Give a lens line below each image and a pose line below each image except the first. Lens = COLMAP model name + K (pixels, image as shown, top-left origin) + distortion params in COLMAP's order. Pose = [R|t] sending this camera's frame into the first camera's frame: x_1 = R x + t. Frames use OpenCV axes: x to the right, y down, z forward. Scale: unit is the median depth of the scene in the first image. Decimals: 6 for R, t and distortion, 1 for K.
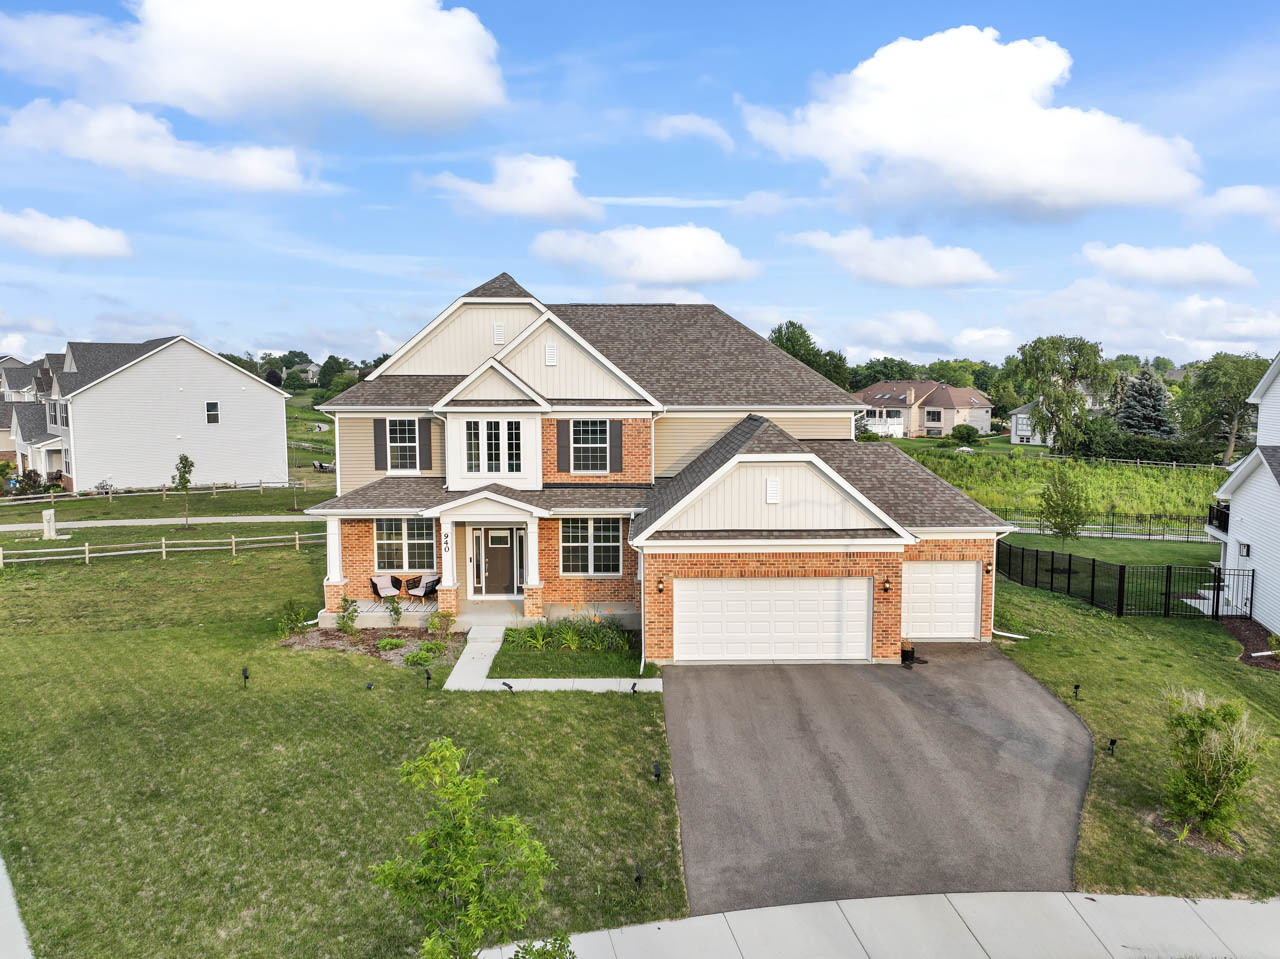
lens RADIAL K [[908.2, 0, 646.6], [0, 908.2, 479.3], [0, 0, 1]] dist [0.005164, 0.005923]
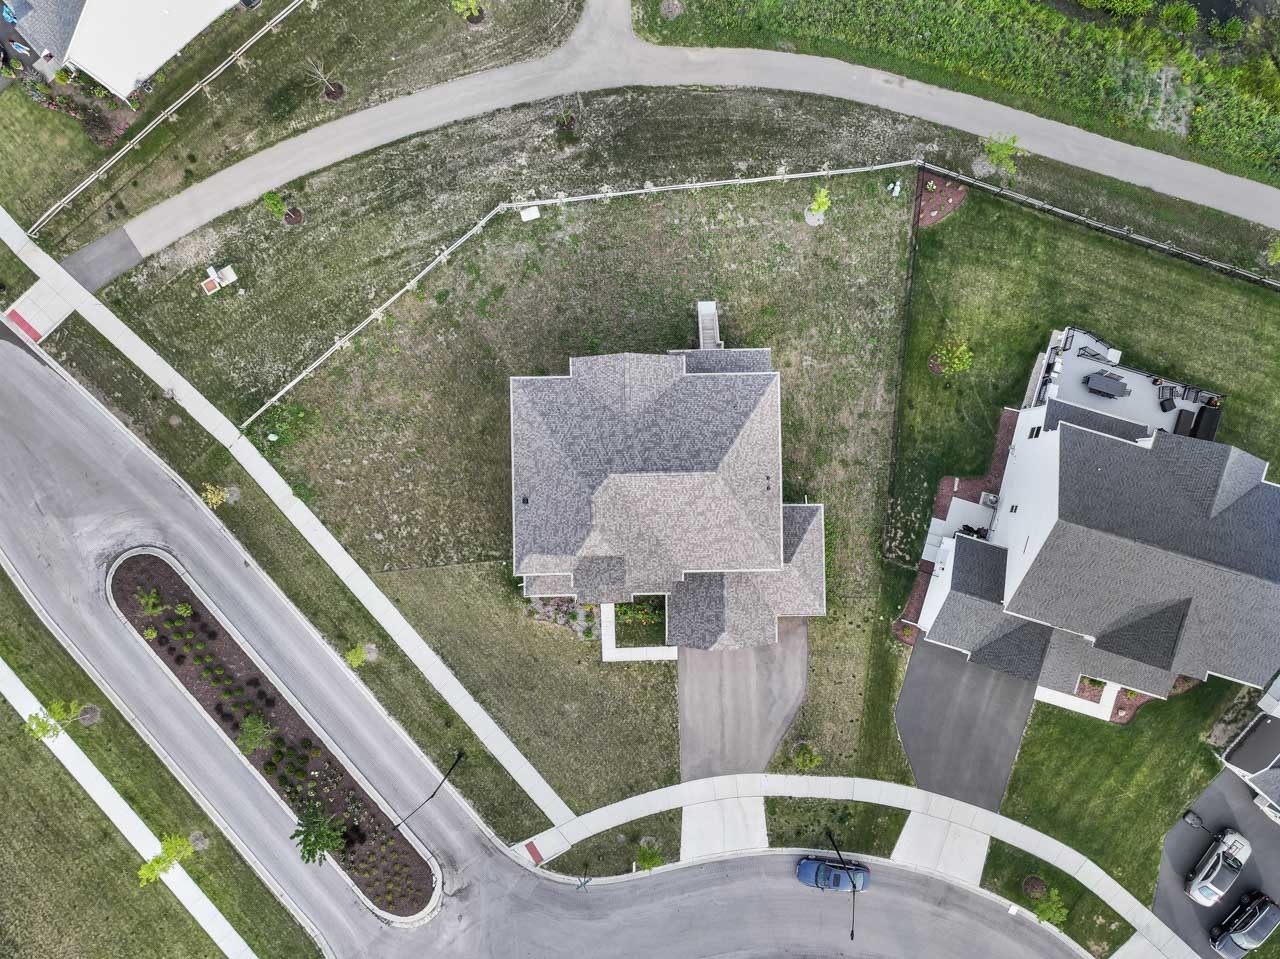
lens RADIAL K [[908.2, 0, 646.6], [0, 908.2, 479.3], [0, 0, 1]] dist [0.005164, 0.005923]
pose [[0.999954, -0.006963, -0.006546, -0.051355], [0.007246, 0.105864, 0.994354, -2.386616], [-0.006230, -0.994356, 0.105910, 1.096148]]
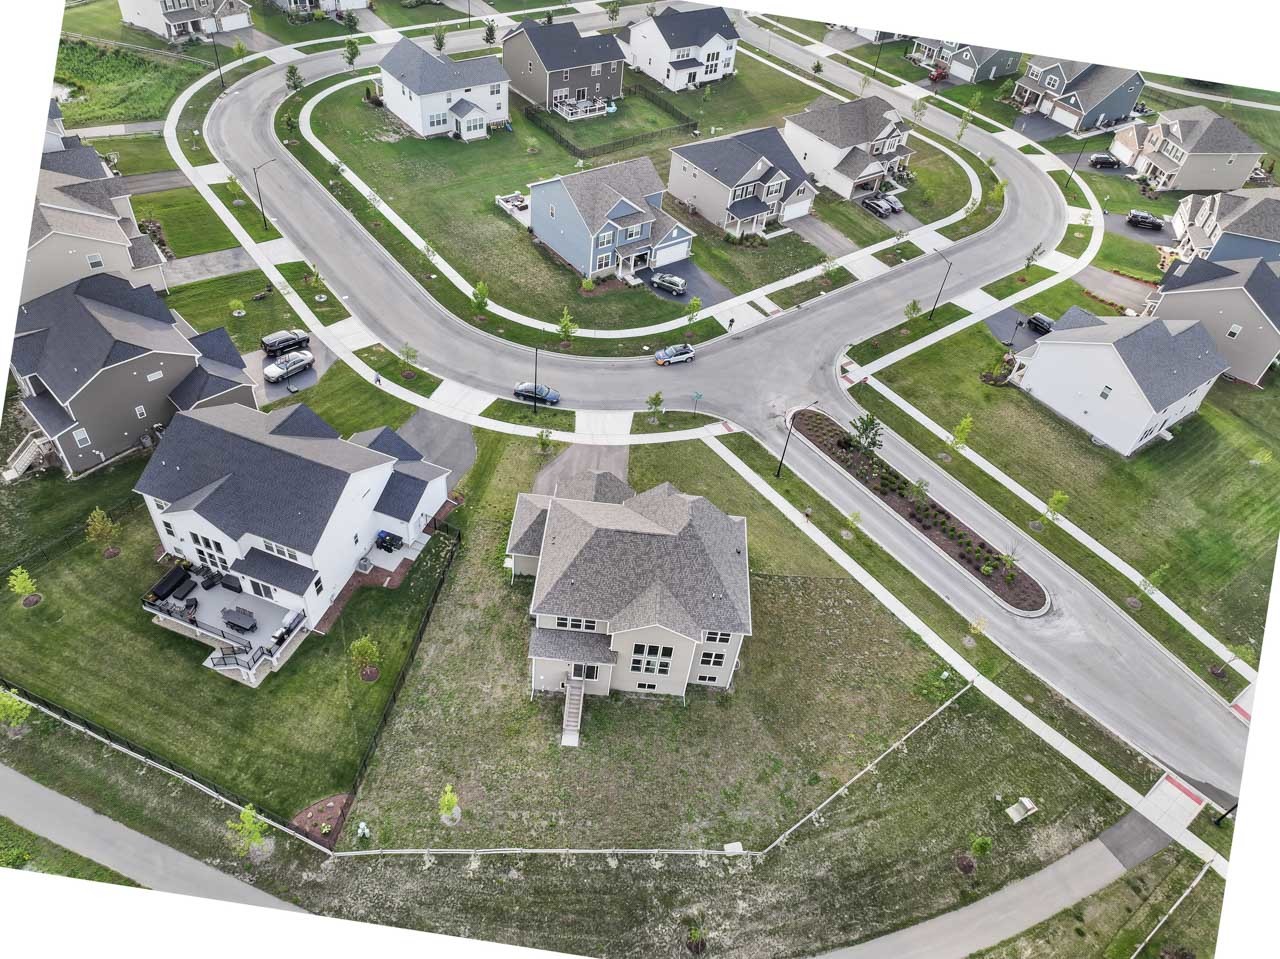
lens RADIAL K [[908.2, 0, 646.6], [0, 908.2, 479.3], [0, 0, 1]] dist [0.005164, 0.005923]
pose [[-0.993375, -0.111059, -0.029539, 0.047776], [-0.095004, 0.649006, 0.754828, -2.515536], [-0.064659, 0.752634, -0.655257, 3.108261]]
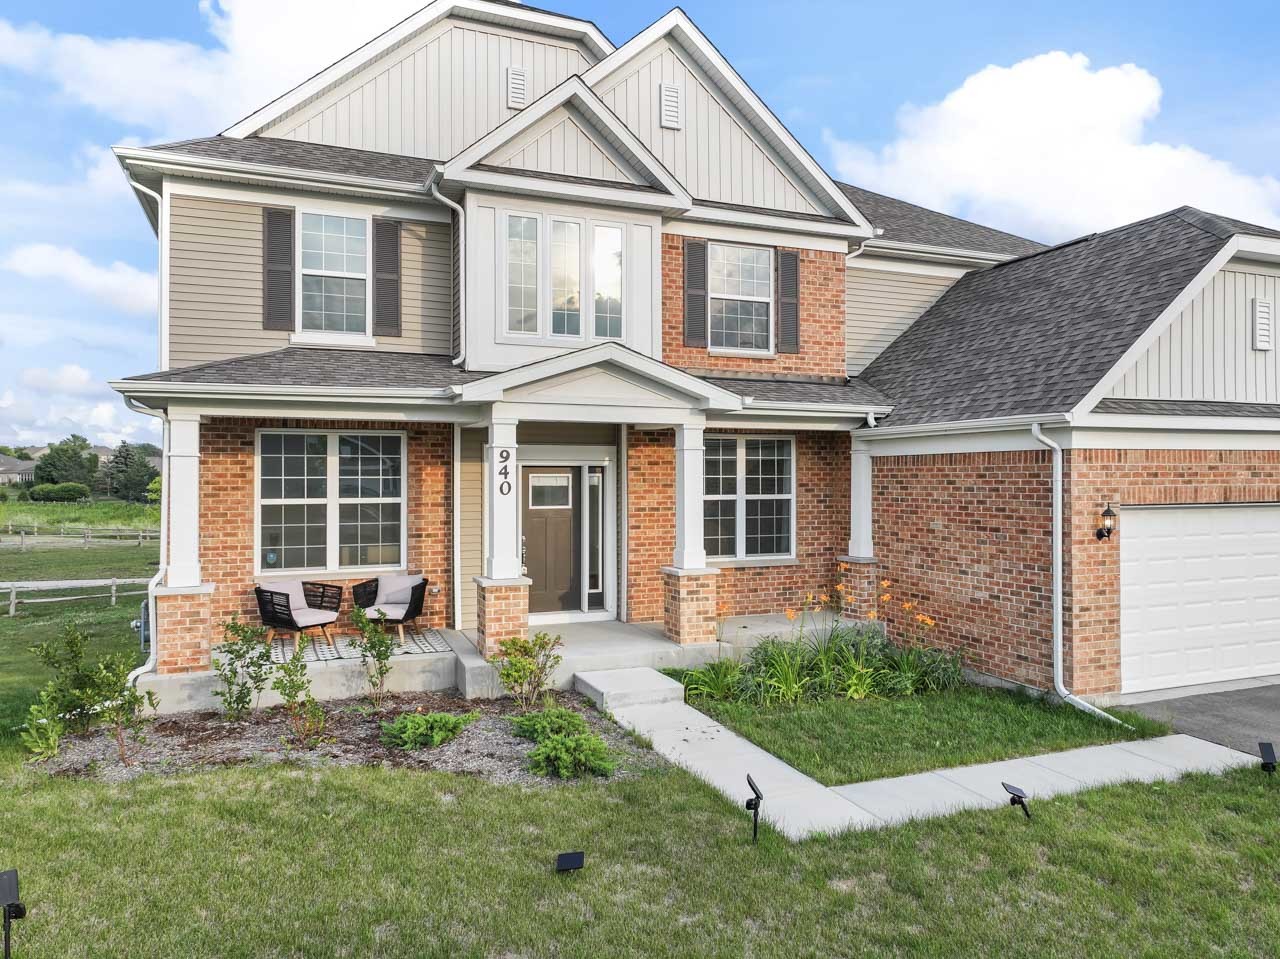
lens RADIAL K [[908.2, 0, 646.6], [0, 908.2, 479.3], [0, 0, 1]] dist [0.005164, 0.005923]
pose [[0.928327, -0.000802, 0.371764, -0.327400], [0.040330, 0.994313, -0.098562, 0.121214], [-0.369571, 0.106491, 0.923080, 0.624366]]
